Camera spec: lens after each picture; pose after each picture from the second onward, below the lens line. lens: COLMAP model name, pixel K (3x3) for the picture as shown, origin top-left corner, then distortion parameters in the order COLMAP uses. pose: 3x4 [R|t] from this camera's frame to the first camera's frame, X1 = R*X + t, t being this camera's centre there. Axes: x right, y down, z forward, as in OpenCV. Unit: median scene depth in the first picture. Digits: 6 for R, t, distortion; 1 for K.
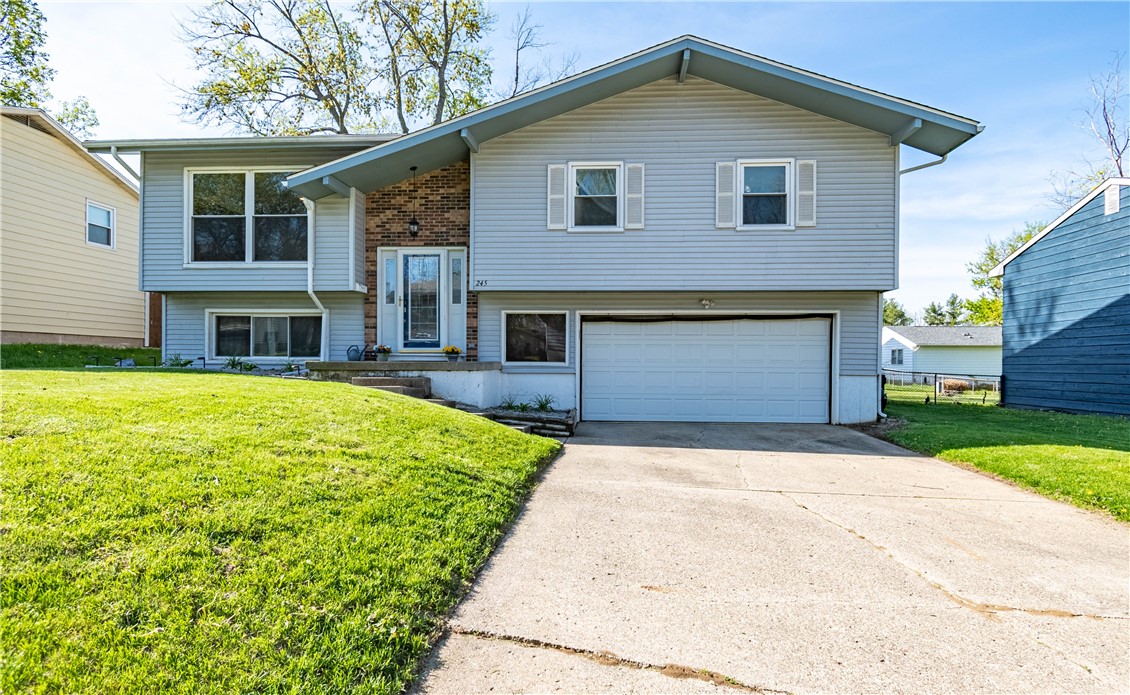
lens RADIAL K [[599.9, 0, 567.0], [0, 599.9, 372.5], [0, 0, 1]] dist [0.014732, -0.019960]
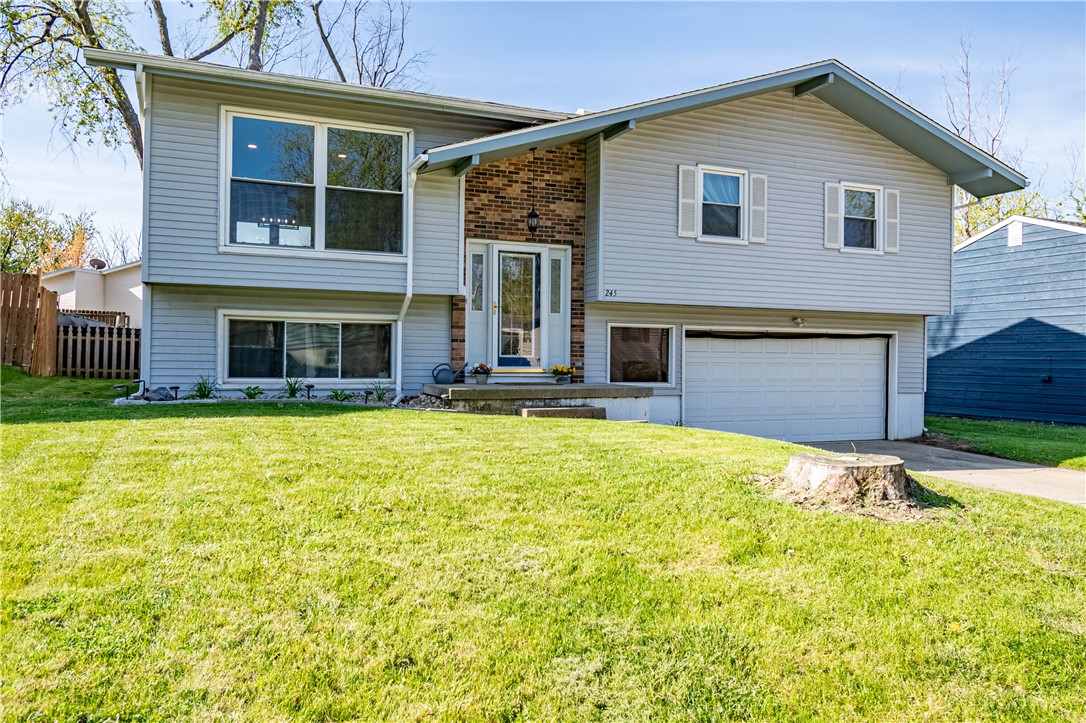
lens RADIAL K [[818.8, 0, 543.0], [0, 818.8, 361.5], [0, 0, 1]] dist [0.006139, 0.001654]
pose [[0.892548, 0.000813, 0.450952, -0.731294], [0.001008, 0.999992, -0.003798, -0.044984], [-0.450951, 0.003845, 0.892540, -0.000099]]
